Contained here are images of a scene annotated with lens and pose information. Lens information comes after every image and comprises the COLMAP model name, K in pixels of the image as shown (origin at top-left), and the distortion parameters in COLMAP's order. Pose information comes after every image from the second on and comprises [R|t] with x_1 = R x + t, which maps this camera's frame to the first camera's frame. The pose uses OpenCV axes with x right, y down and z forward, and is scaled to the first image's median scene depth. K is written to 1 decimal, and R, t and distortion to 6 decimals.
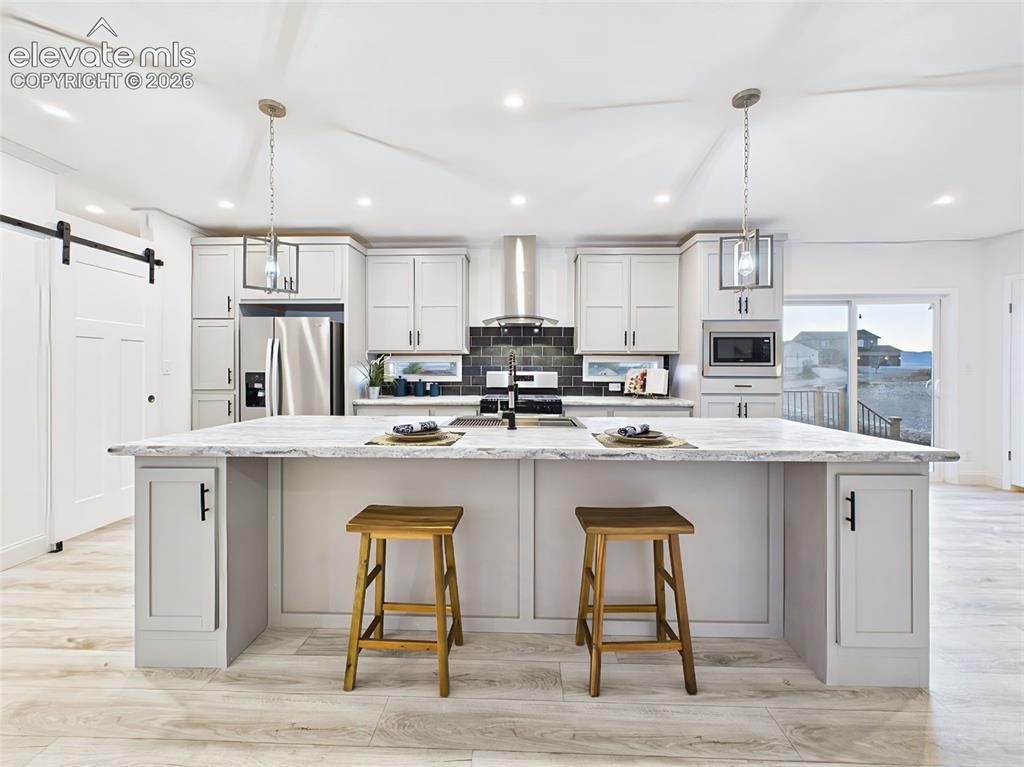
lens RADIAL K [[415.3, 0, 511.2], [0, 415.3, 368.8], [0, 0, 1]] dist [0.001394, 0.000420]
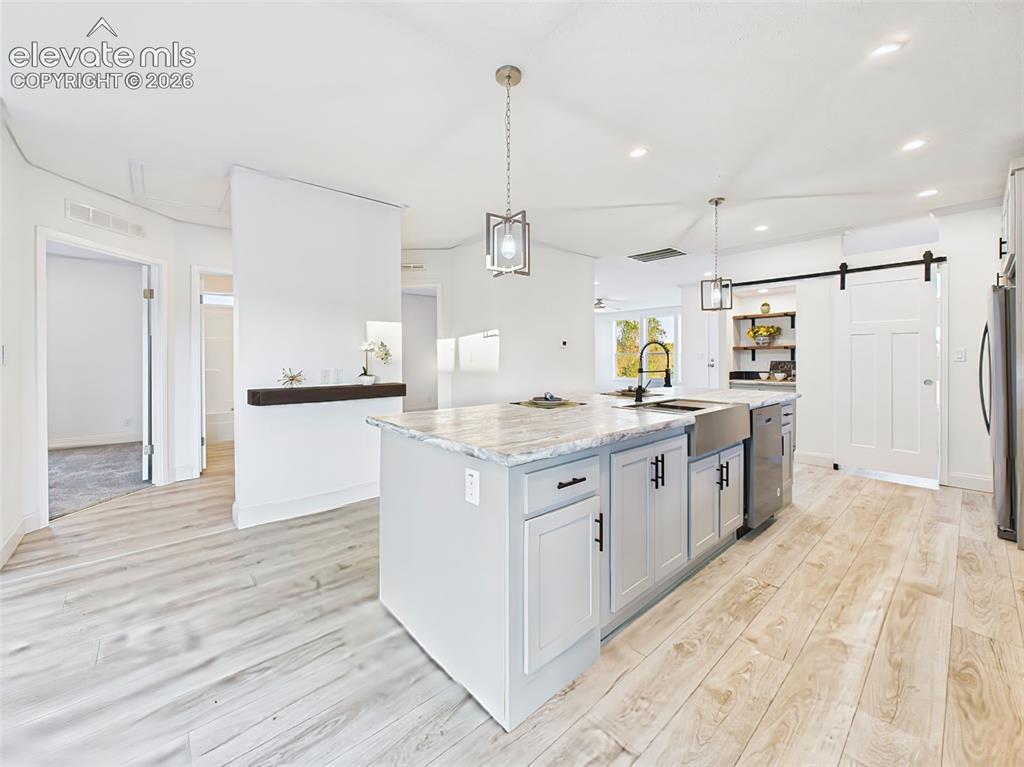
lens RADIAL K [[415.3, 0, 517.4], [0, 415.3, 357.8], [0, 0, 1]] dist [0.001394, 0.000420]
pose [[-0.709267, 0.001052, -0.704939, 1.360795], [0.001942, 0.999998, -0.000461, 0.006134], [0.704937, -0.001696, -0.709268, 1.871671]]
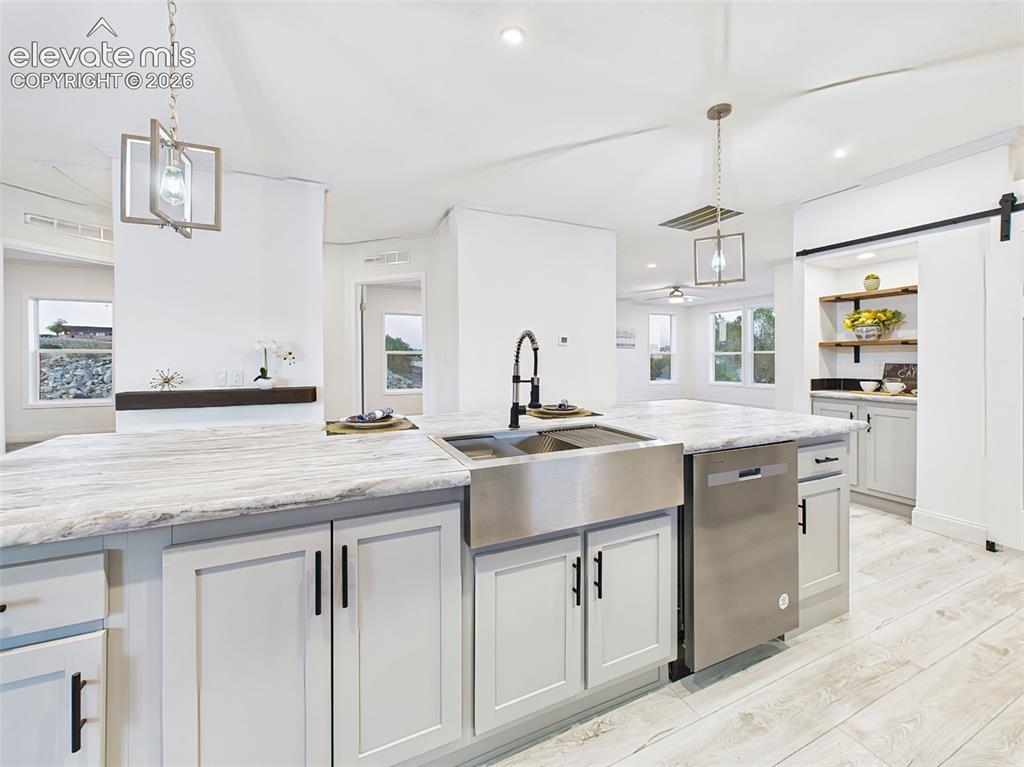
lens RADIAL K [[415.3, 0, 515.2], [0, 415.3, 357.3], [0, 0, 1]] dist [0.001394, 0.000420]
pose [[-0.887782, 0.000377, -0.460265, 0.437517], [0.000248, 1.000000, 0.000342, 0.001879], [0.460265, 0.000190, -0.887782, 1.970164]]
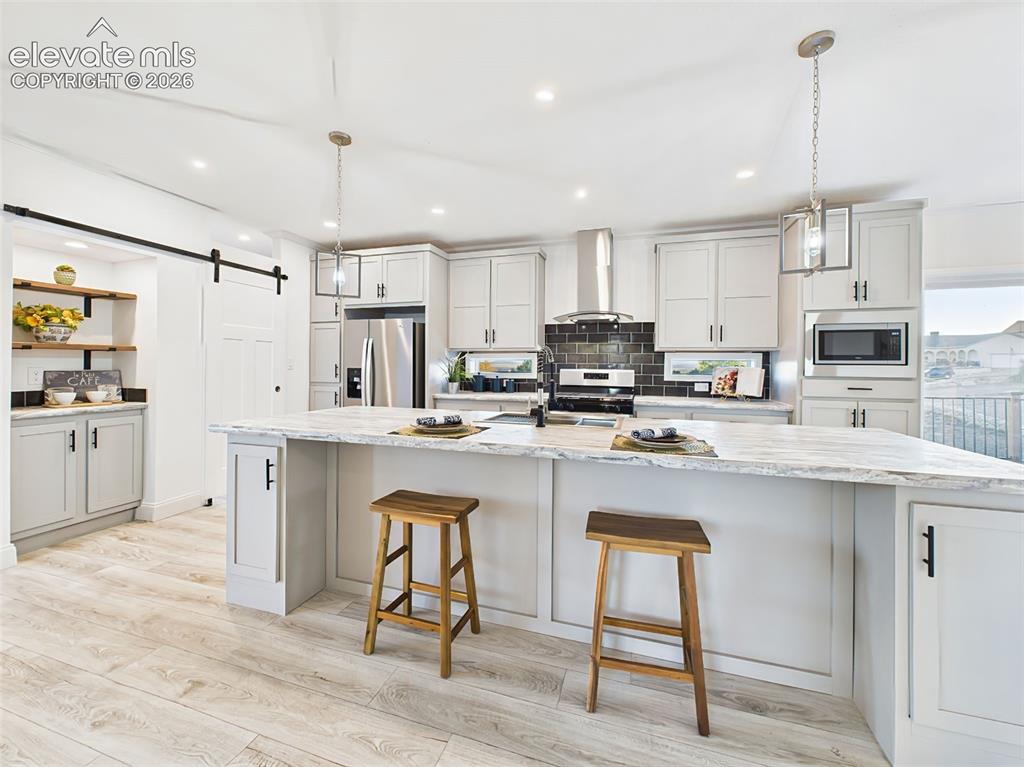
lens RADIAL K [[415.3, 0, 508.8], [0, 415.3, 365.1], [0, 0, 1]] dist [0.001394, 0.000420]
pose [[0.961099, 0.005328, -0.276153, 0.225932], [-0.006272, 0.999977, -0.002534, 0.001821], [0.276133, 0.004167, 0.961110, 0.028534]]
